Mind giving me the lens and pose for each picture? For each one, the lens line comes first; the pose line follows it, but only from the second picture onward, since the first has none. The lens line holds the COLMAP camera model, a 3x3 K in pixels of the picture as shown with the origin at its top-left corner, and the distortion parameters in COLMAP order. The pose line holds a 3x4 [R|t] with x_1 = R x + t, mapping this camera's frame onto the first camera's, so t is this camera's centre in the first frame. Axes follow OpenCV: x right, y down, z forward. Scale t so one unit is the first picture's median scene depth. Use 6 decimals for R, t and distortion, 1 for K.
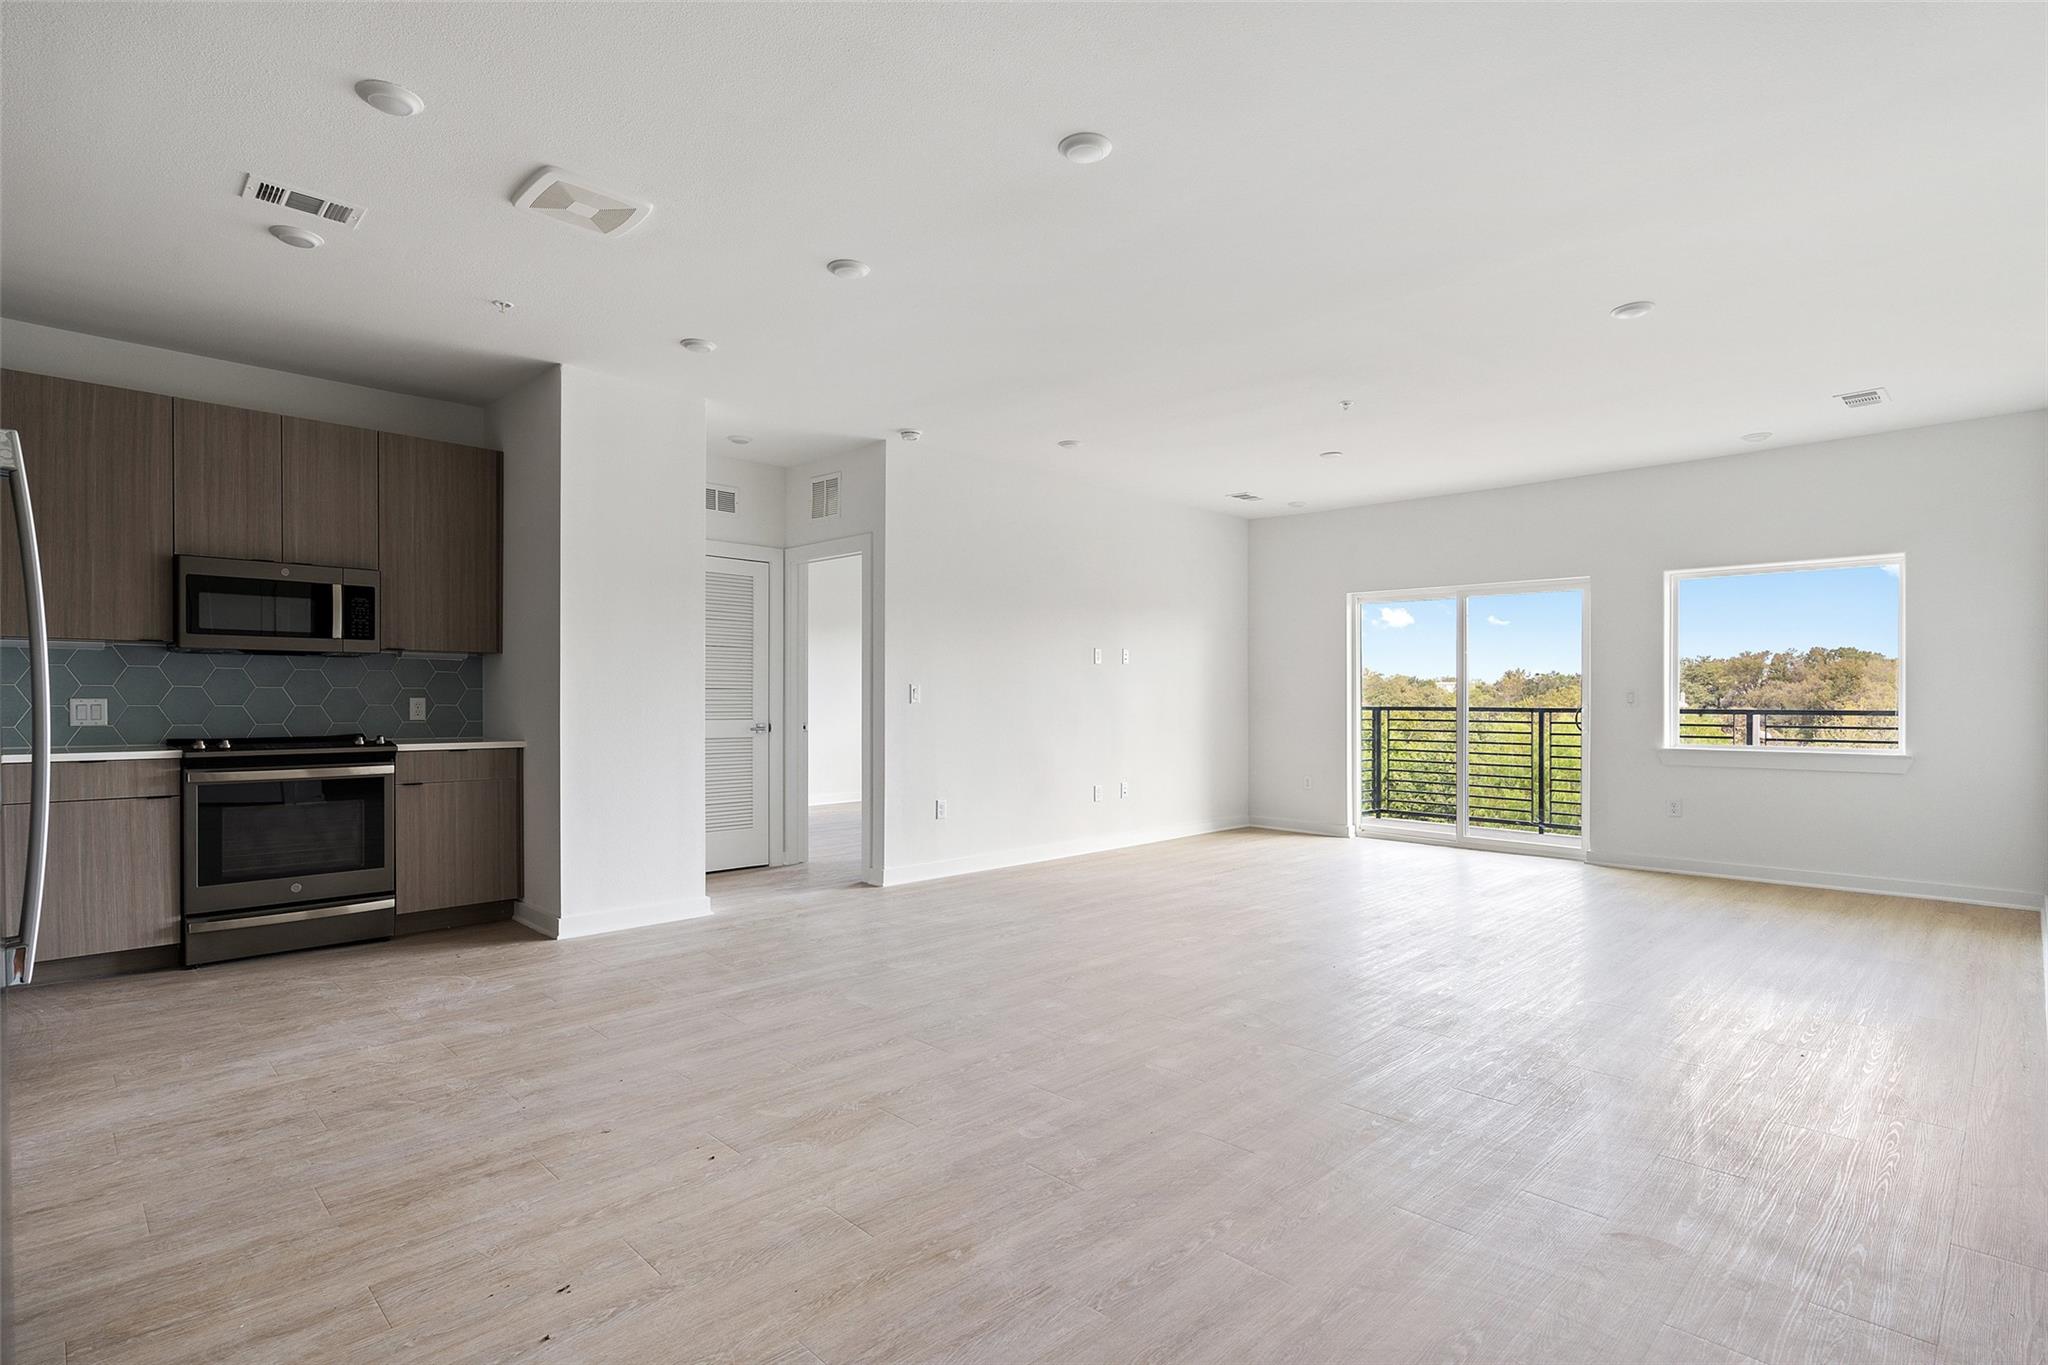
lens RADIAL K [[944.5, 0, 1020.6], [0, 944.5, 688.9], [0, 0, 1]] dist [-0.000232, 0.001384]
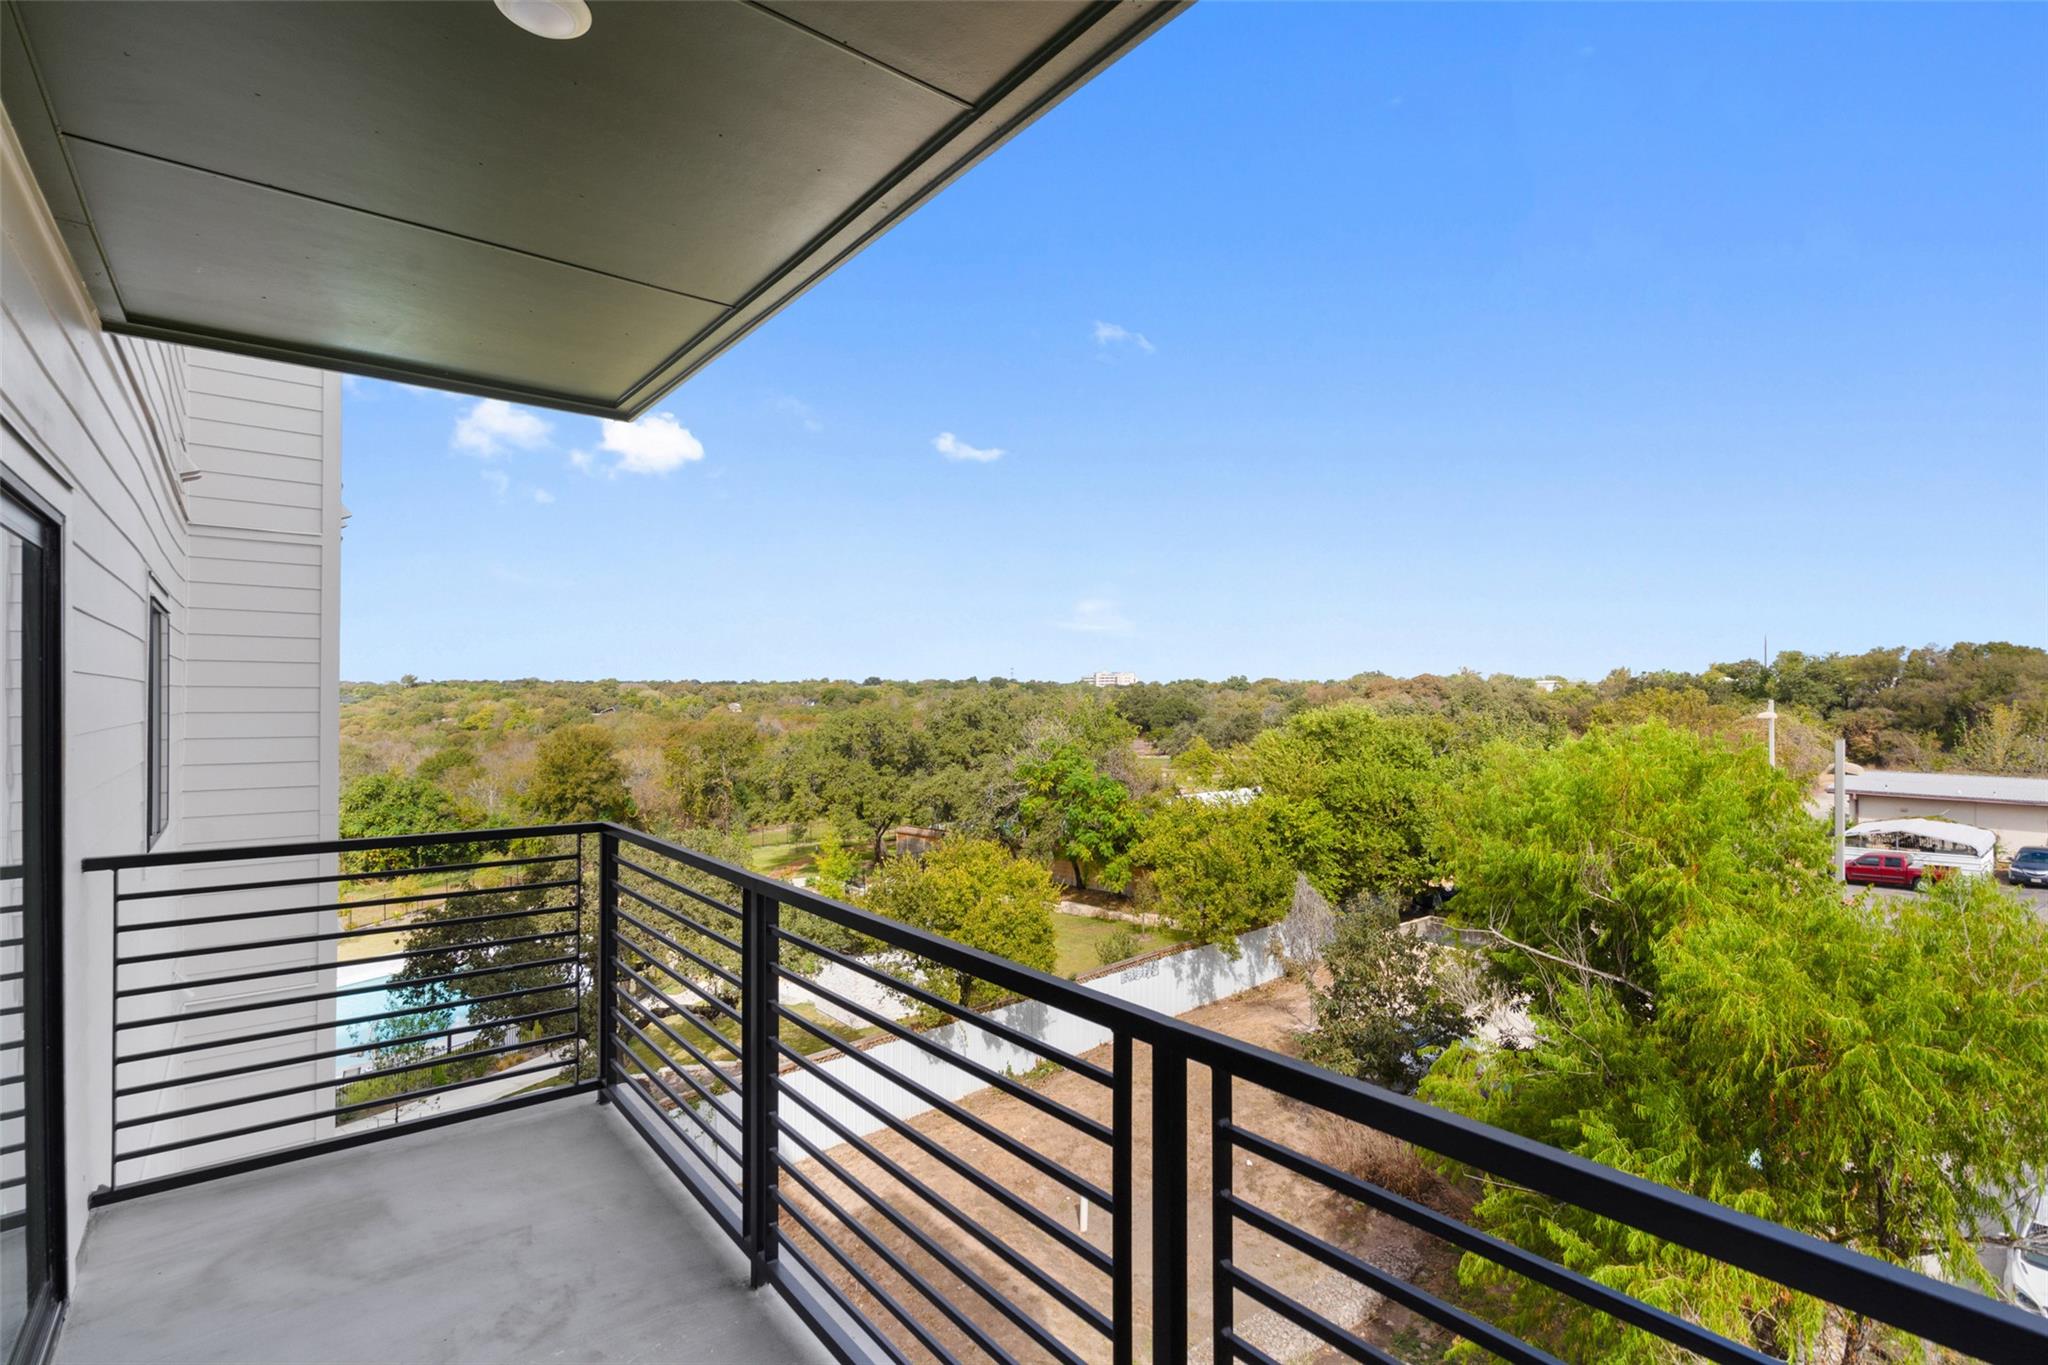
lens RADIAL K [[944.5, 0, 1013.3], [0, 944.5, 682.1], [0, 0, 1]] dist [-0.000232, 0.001384]
pose [[0.996263, 0.001942, -0.086353, 1.108840], [-0.002336, 0.999987, -0.004456, 0.013555], [0.086343, 0.004641, 0.996255, 1.397382]]
